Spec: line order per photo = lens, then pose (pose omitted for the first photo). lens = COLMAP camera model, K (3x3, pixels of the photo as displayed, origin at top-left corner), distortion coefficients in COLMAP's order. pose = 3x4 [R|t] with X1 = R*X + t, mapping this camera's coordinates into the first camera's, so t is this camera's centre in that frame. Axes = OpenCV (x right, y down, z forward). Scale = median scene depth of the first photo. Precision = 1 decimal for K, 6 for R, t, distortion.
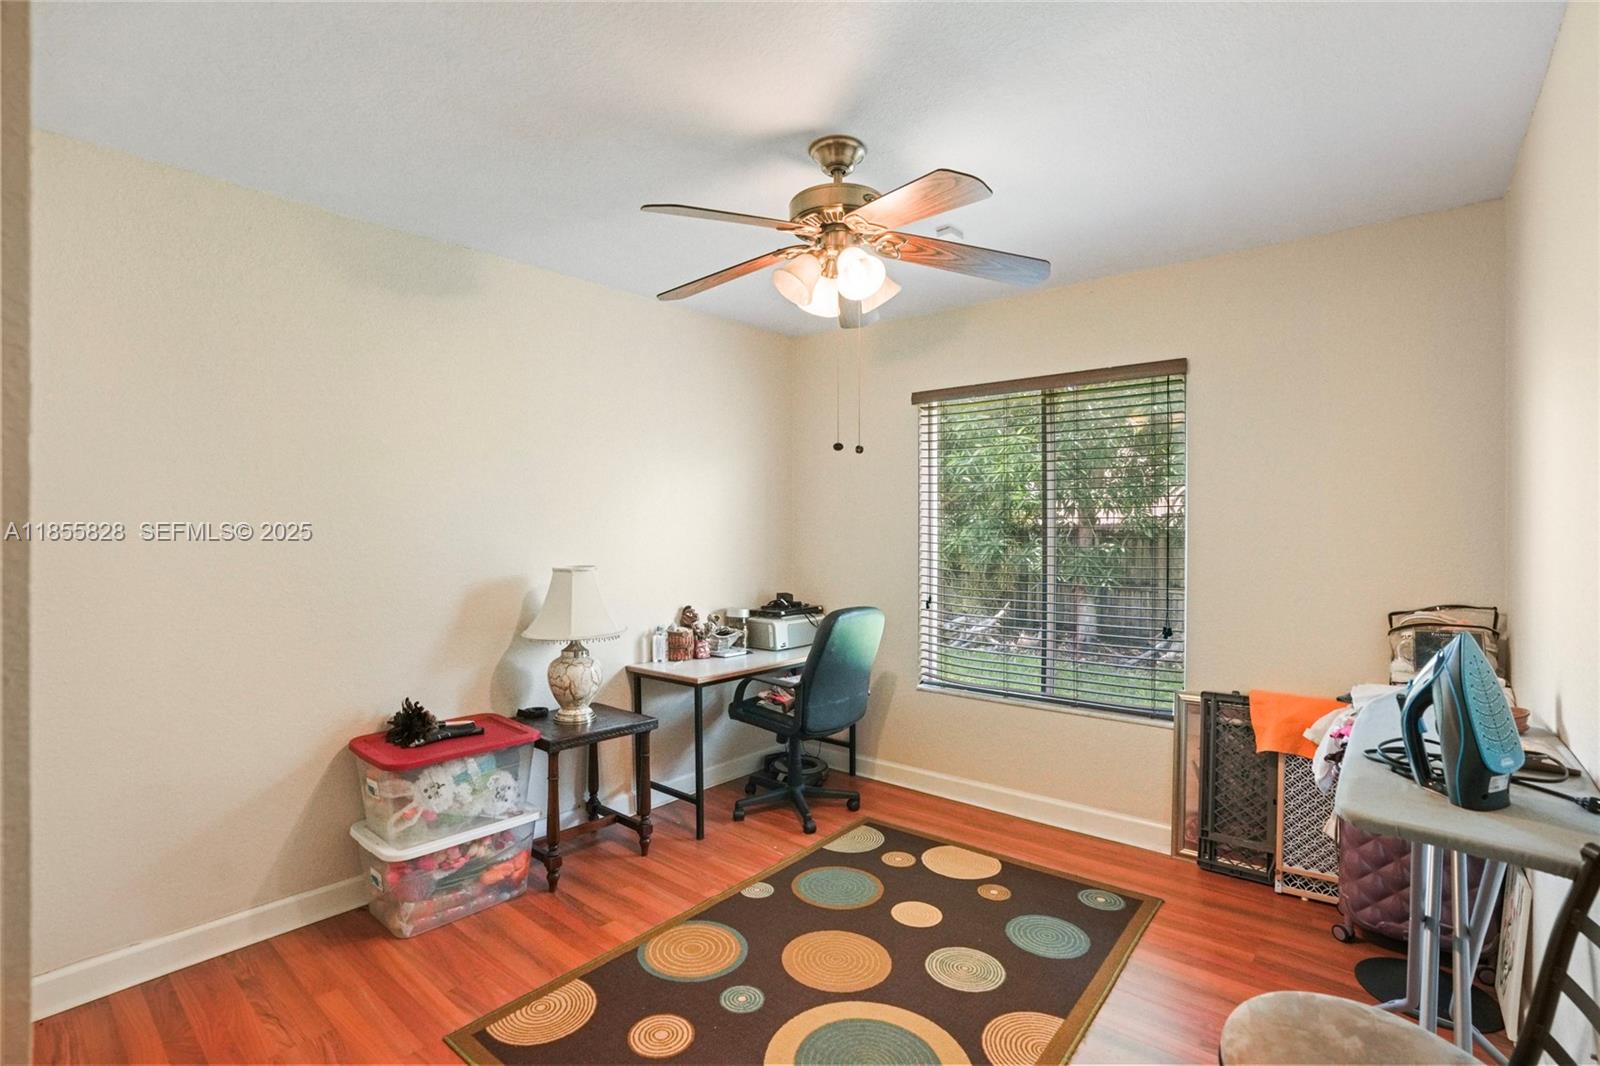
lens RADIAL K [[752.8, 0, 807.0], [0, 752.8, 530.6], [0, 0, 1]] dist [-0.061382, 0.020053]
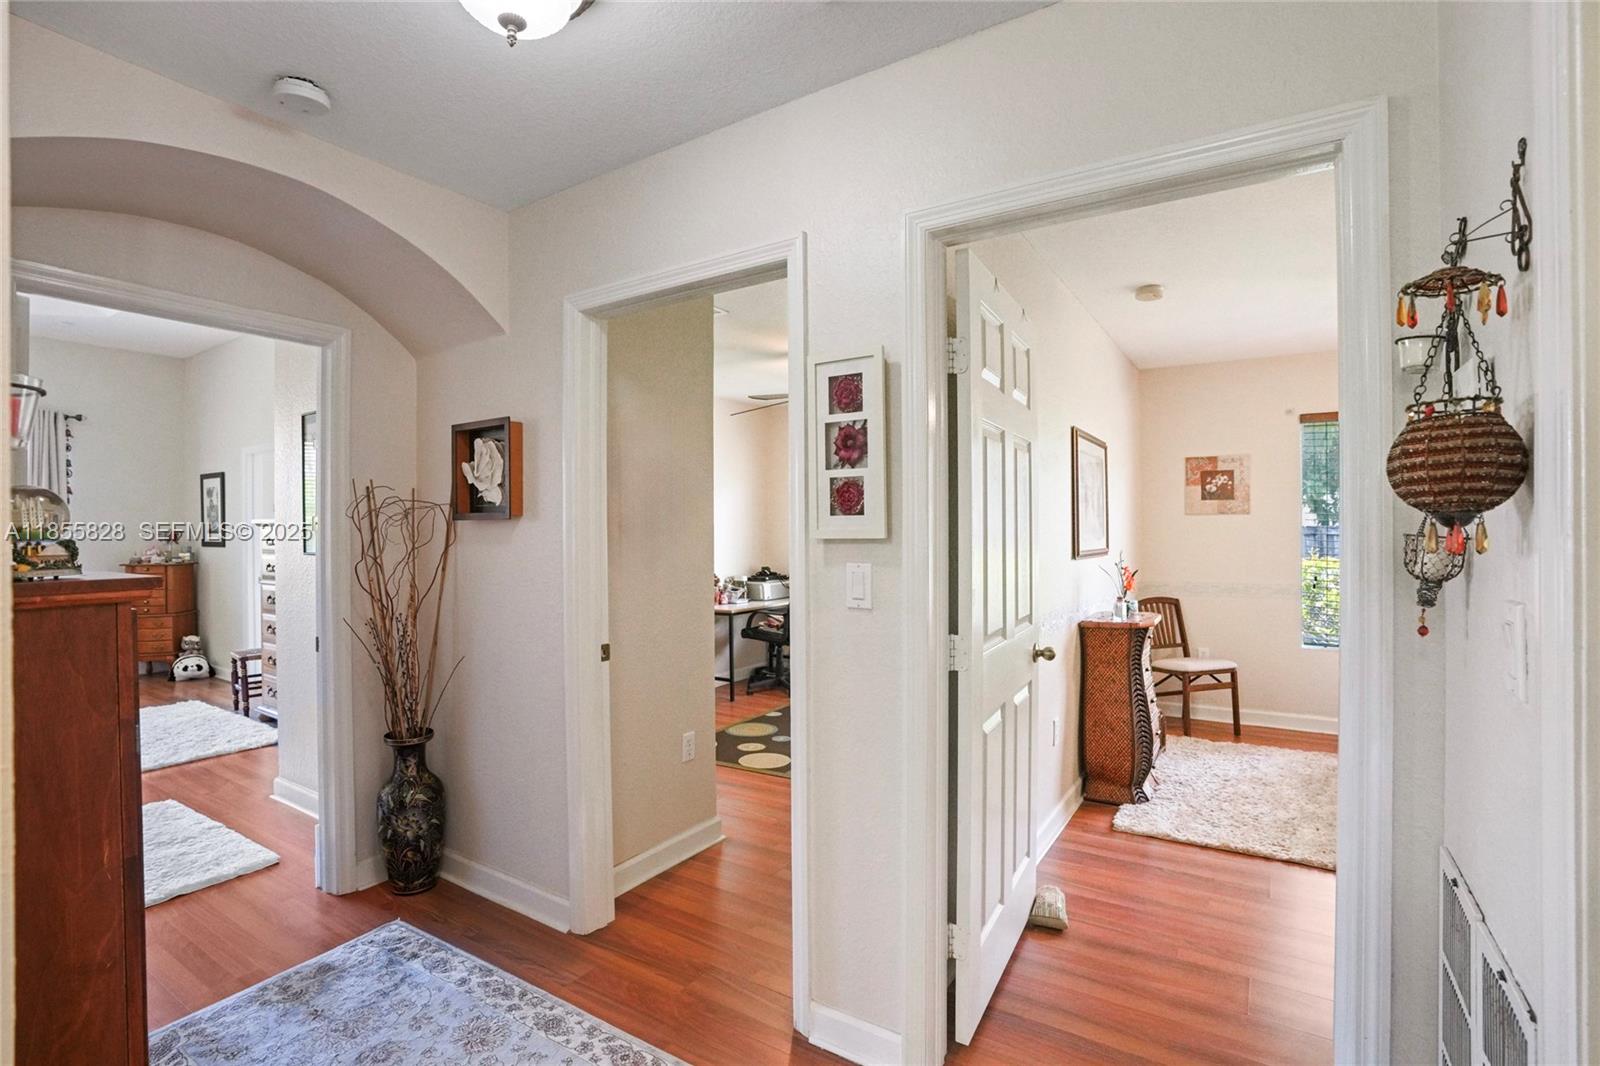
lens RADIAL K [[752.8, 0, 796.1], [0, 752.8, 522.1], [0, 0, 1]] dist [-0.061382, 0.020053]
pose [[0.994678, -0.003649, 0.102966, -0.157491], [0.004589, 0.999950, -0.008895, 0.001800], [-0.102929, 0.009321, 0.994645, -0.730163]]
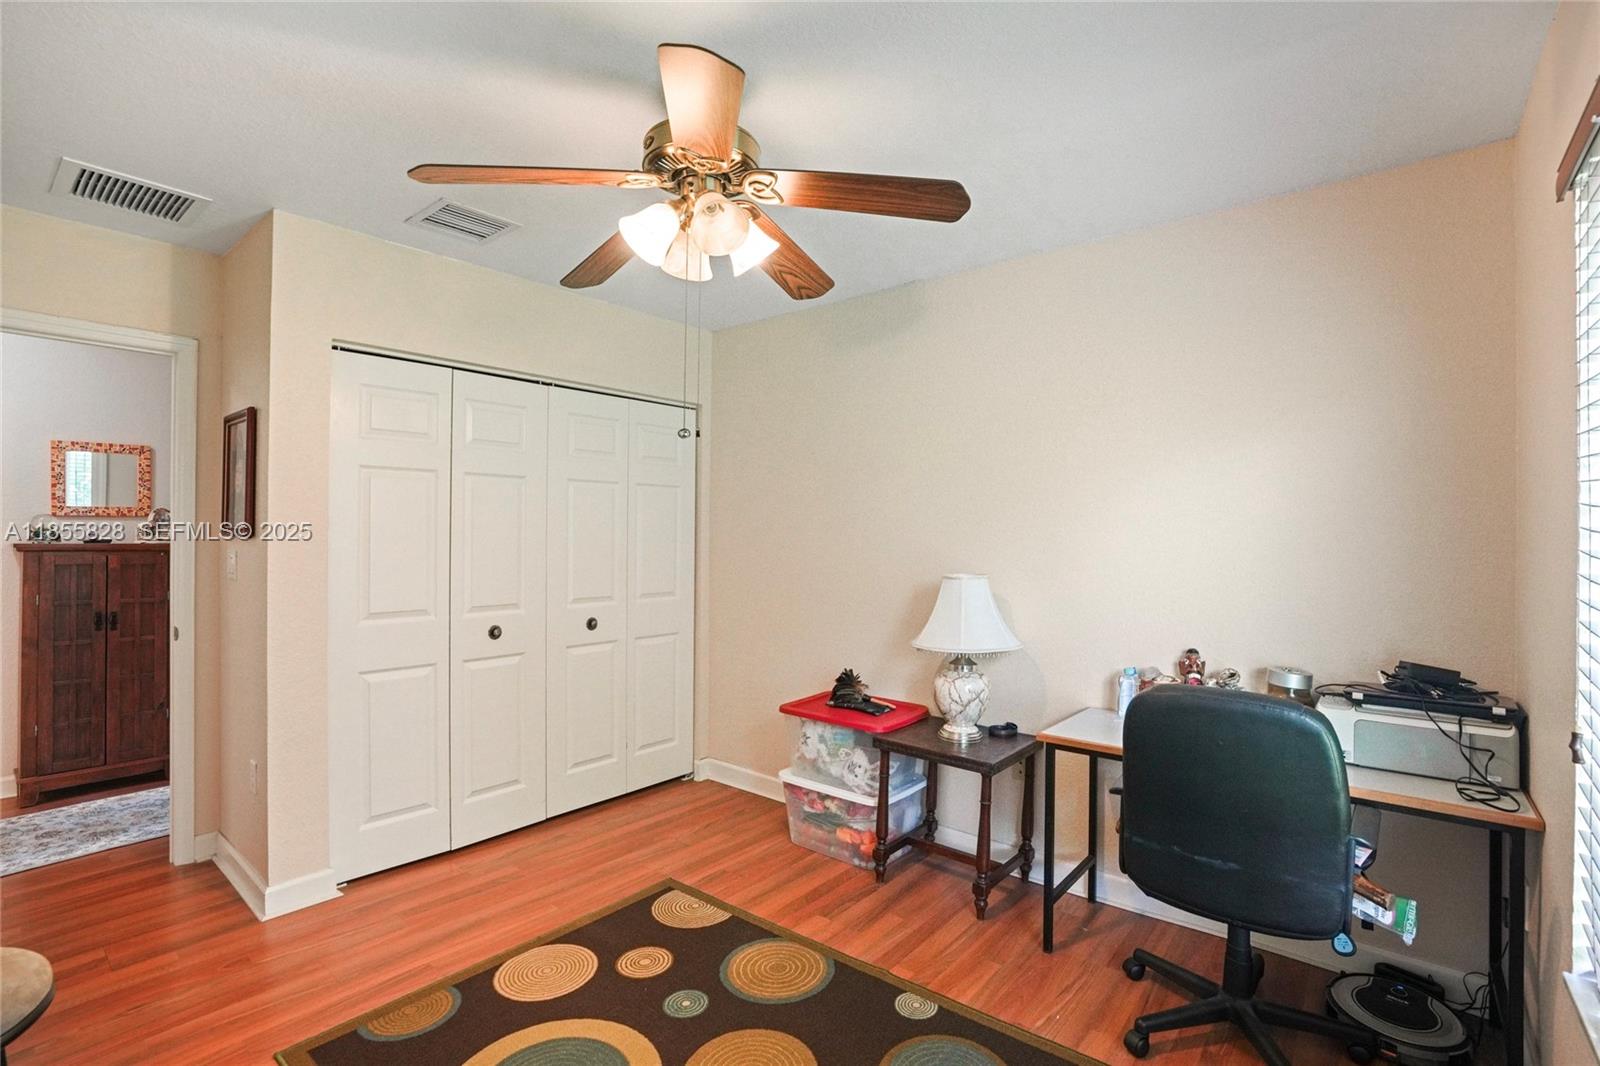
lens RADIAL K [[752.8, 0, 808.6], [0, 752.8, 532.5], [0, 0, 1]] dist [-0.061382, 0.020053]
pose [[-0.011370, -0.003388, -0.999930, 0.527667], [-0.008417, 0.999959, -0.003292, 0.000178], [0.999900, 0.008379, -0.011398, 0.680812]]
